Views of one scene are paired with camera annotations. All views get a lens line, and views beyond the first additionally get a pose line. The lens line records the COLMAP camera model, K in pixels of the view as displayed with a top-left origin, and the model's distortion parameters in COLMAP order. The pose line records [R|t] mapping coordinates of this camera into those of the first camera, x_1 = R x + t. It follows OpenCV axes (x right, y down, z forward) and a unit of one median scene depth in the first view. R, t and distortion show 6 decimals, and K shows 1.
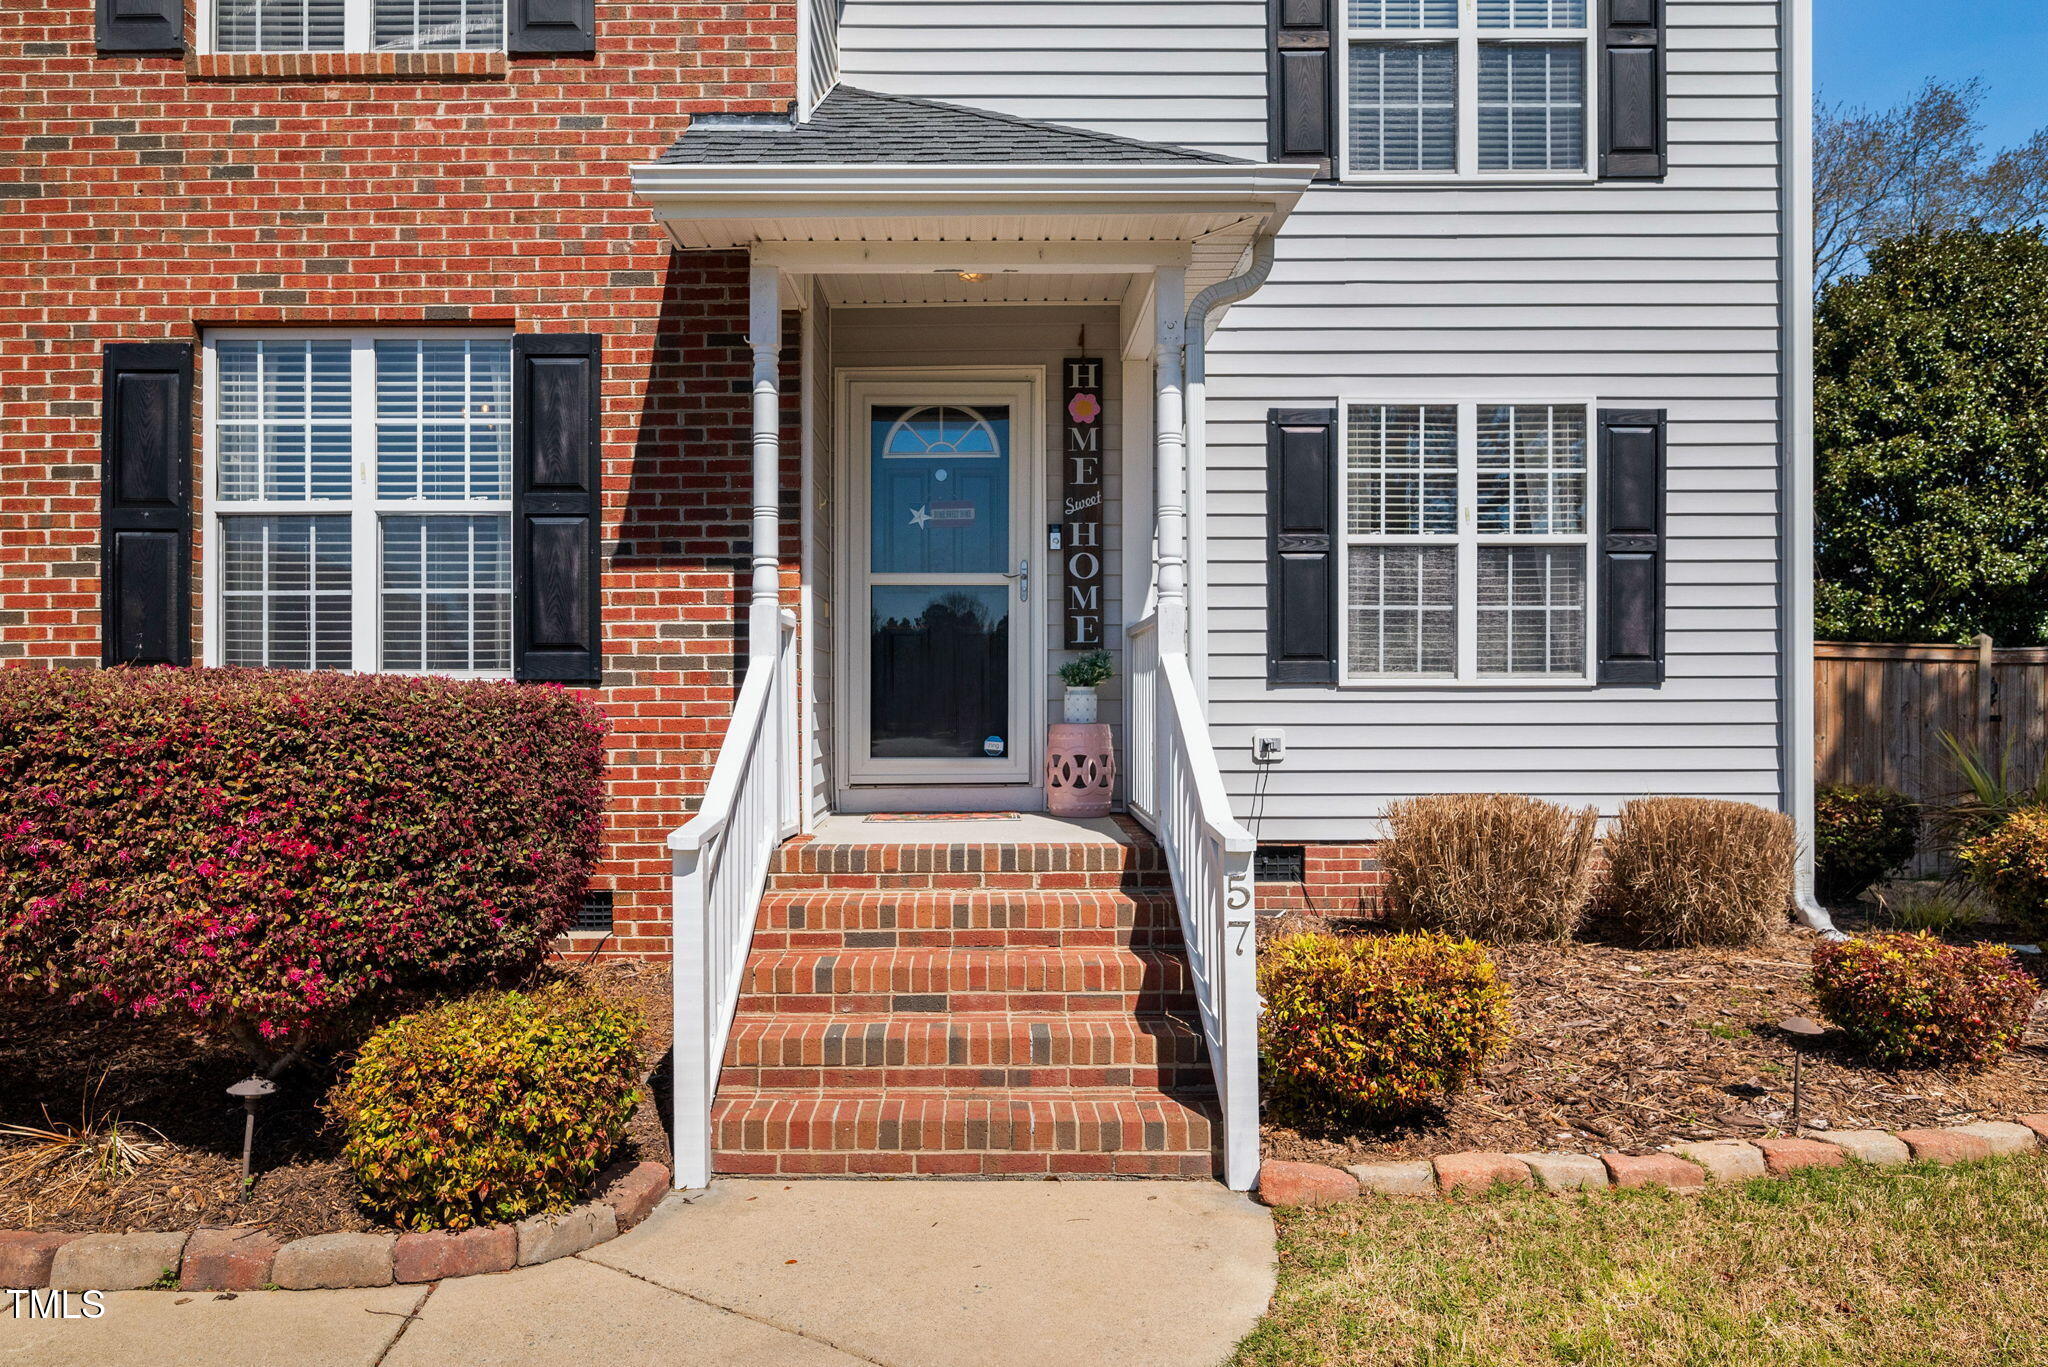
lens RADIAL K [[1402.1, 0, 1024.0], [0, 1402.1, 683.5], [0, 0, 1]] dist [-0.004887, -0.001699]
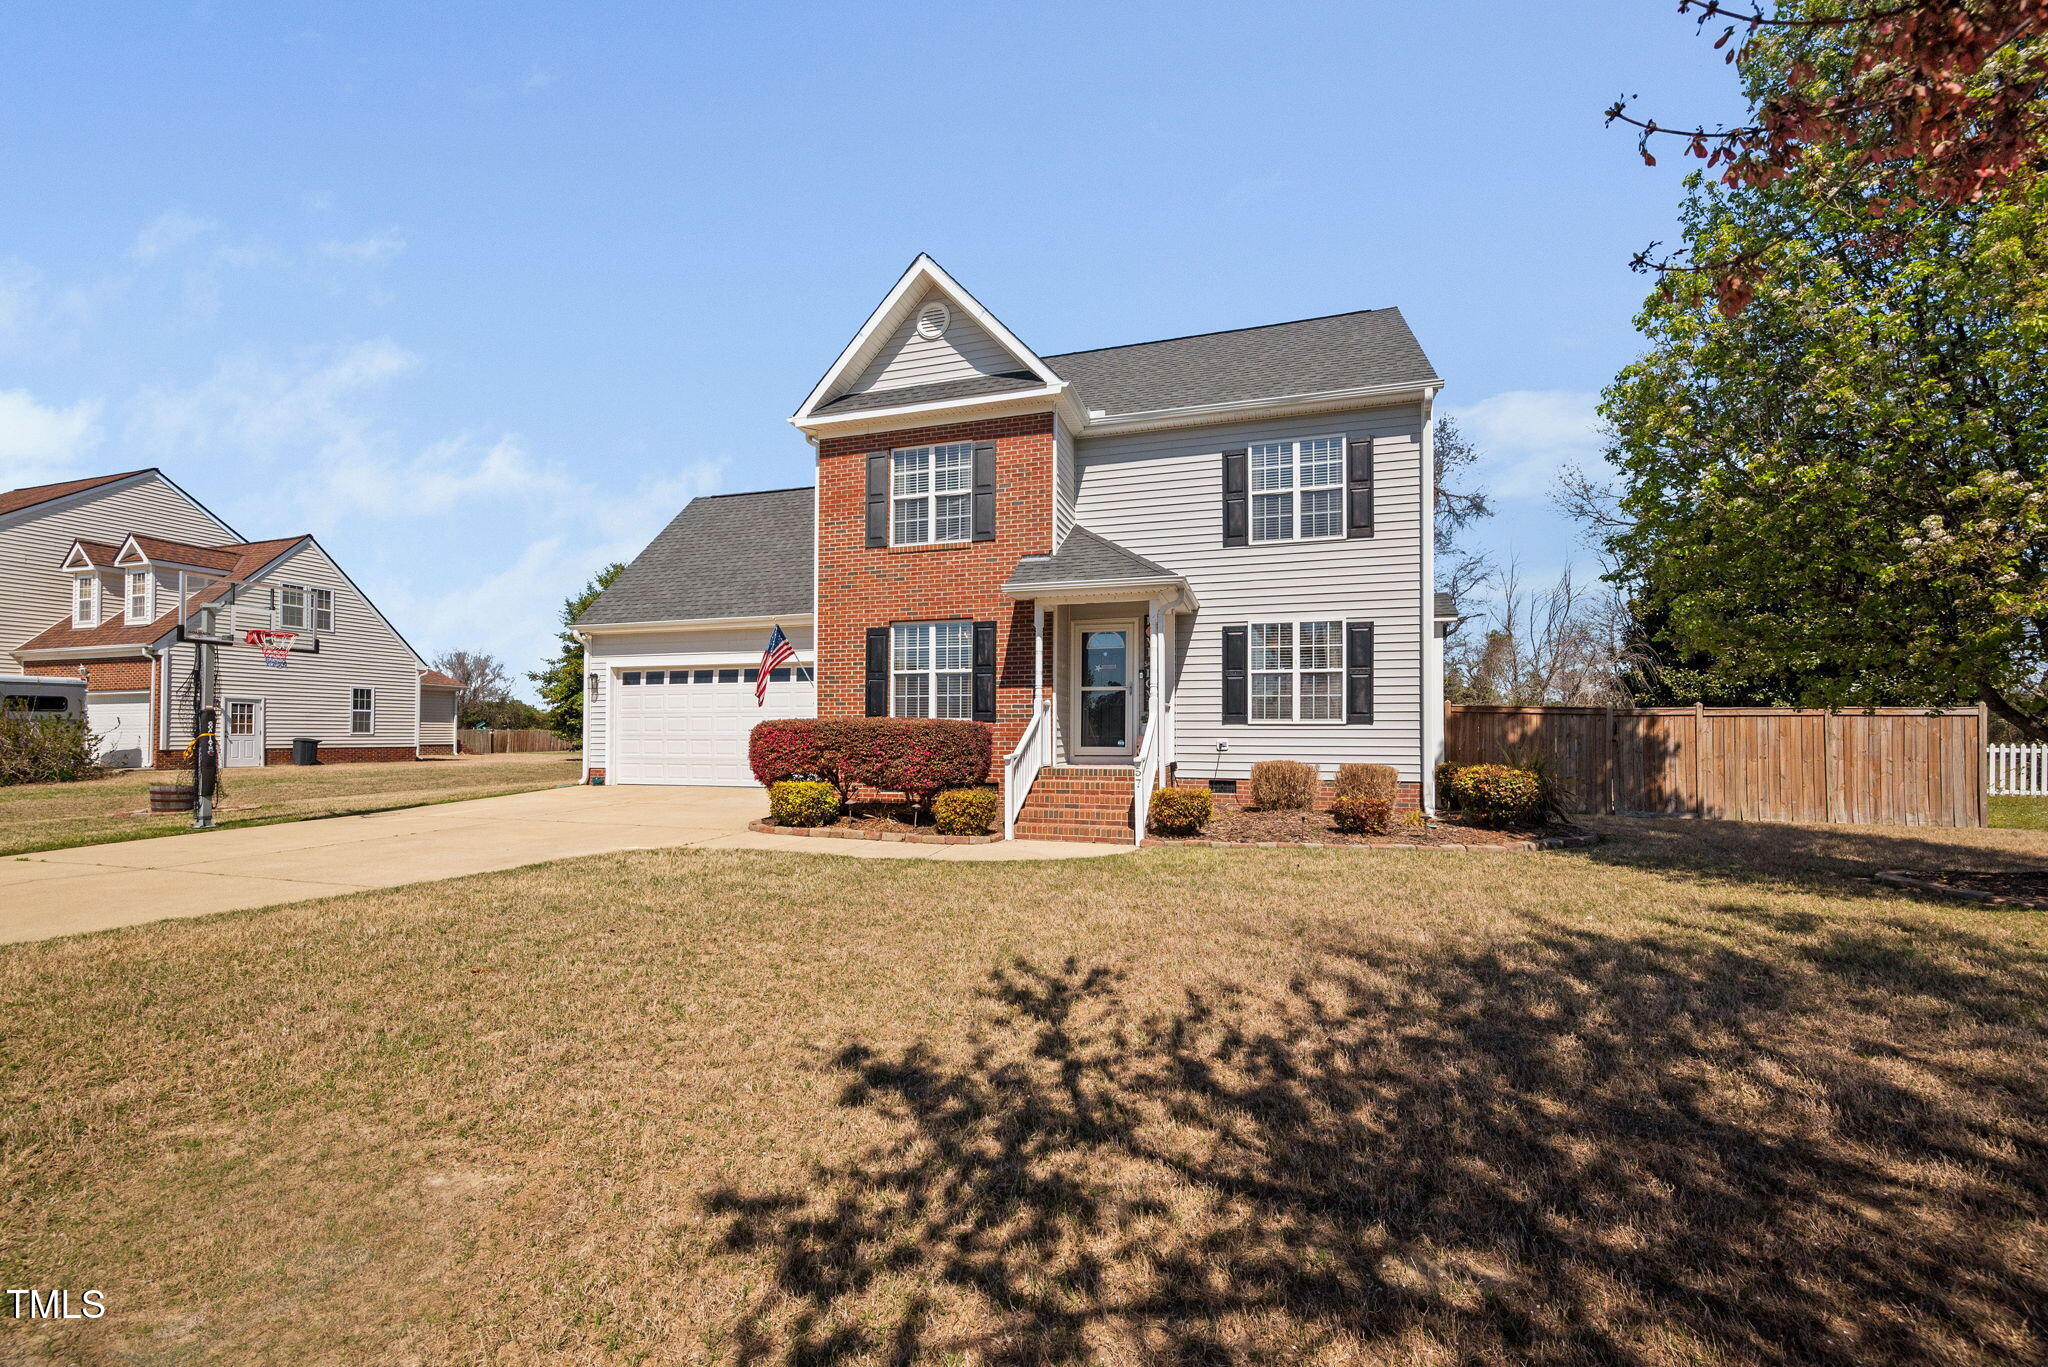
lens RADIAL K [[811.1, 0, 1024.0], [0, 811.1, 683.5], [0, 0, 1]] dist [-0.000580, -0.000062]
pose [[0.956314, -0.014020, -0.292005, 0.338943], [-0.002695, 0.998384, -0.056761, 0.018242], [0.292329, 0.055068, 0.954731, -0.865986]]
